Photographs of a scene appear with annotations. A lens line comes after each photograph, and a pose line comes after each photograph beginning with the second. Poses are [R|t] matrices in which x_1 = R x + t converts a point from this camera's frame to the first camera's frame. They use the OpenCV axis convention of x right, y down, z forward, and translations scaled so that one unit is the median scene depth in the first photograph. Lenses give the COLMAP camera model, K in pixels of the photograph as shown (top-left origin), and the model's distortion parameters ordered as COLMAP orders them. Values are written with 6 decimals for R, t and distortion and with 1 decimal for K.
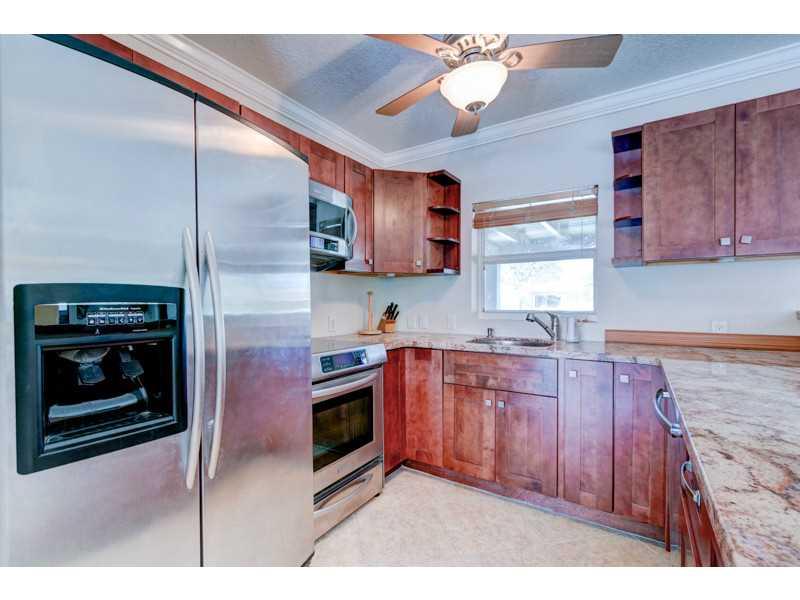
lens RADIAL K [[368.6, 0, 384.5], [0, 368.6, 303.9], [0, 0, 1]] dist [0.003032, -0.001198]
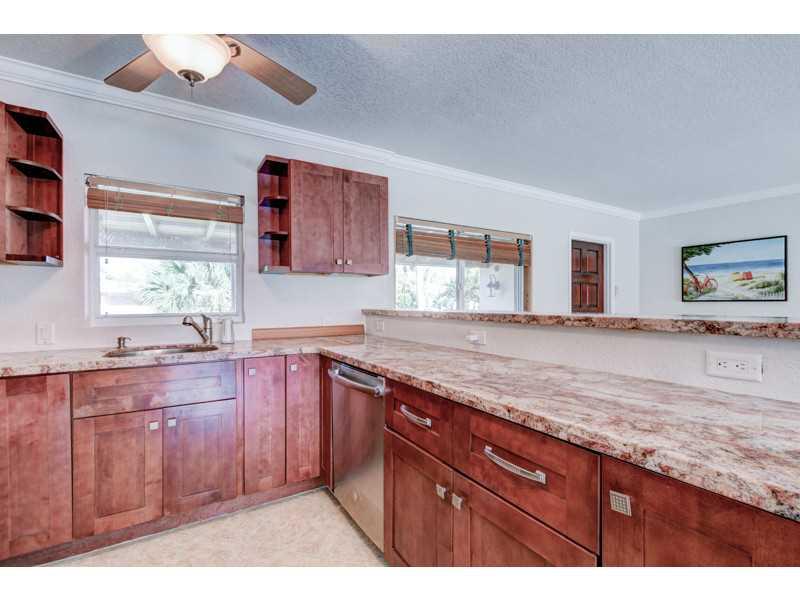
lens RADIAL K [[368.6, 0, 396.7], [0, 368.6, 303.8], [0, 0, 1]] dist [0.003032, -0.001198]
pose [[0.417430, -0.002715, 0.908705, -0.230764], [0.009109, 0.999958, -0.001197, -0.000394], [-0.908664, 0.008777, 0.417437, 0.147435]]
